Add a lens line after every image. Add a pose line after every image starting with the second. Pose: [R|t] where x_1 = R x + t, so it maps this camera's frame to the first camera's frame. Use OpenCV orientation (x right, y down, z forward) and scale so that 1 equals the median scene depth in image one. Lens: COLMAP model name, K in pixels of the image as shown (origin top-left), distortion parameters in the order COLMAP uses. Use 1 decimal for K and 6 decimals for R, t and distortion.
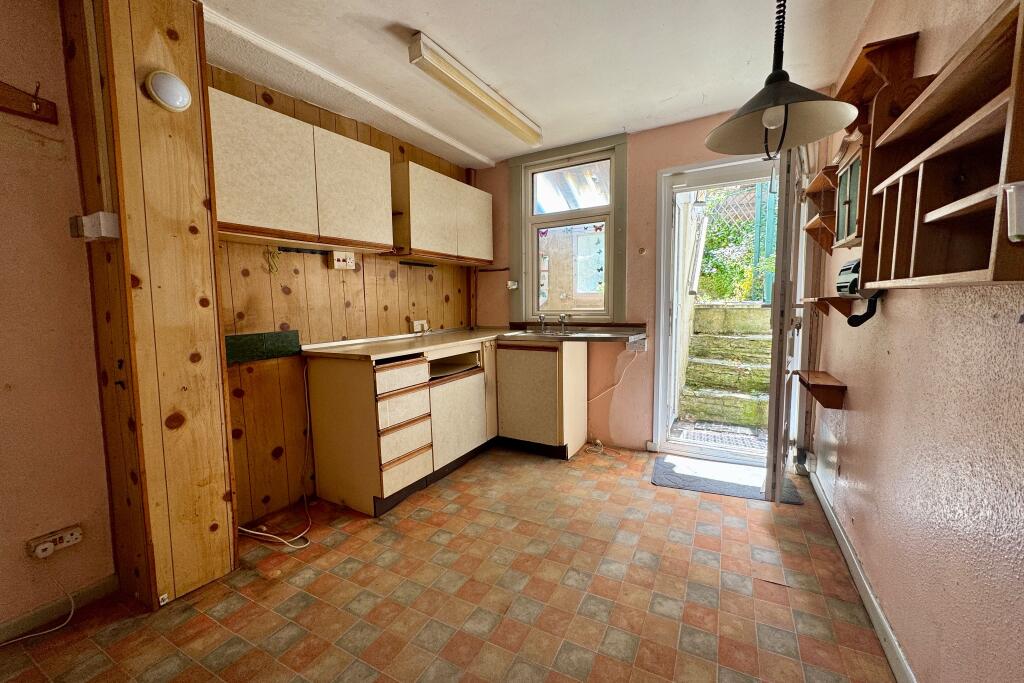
lens RADIAL K [[409.2, 0, 512.0], [0, 409.2, 341.5], [0, 0, 1]] dist [-0.001346, -0.000270]
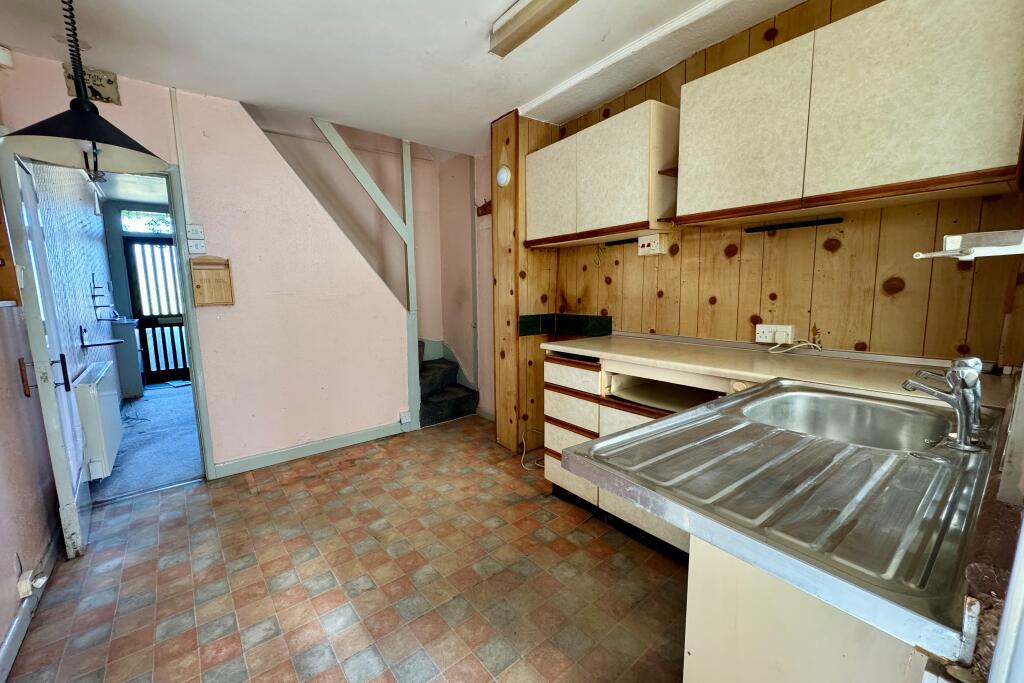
lens RADIAL K [[409.2, 0, 512.0], [0, 409.2, 341.5], [0, 0, 1]] dist [-0.001346, -0.000270]
pose [[-0.381031, 0.145912, -0.912976, 0.611858], [-0.066292, 0.980615, 0.184390, -0.151016], [0.922182, 0.130782, -0.363972, 1.190457]]
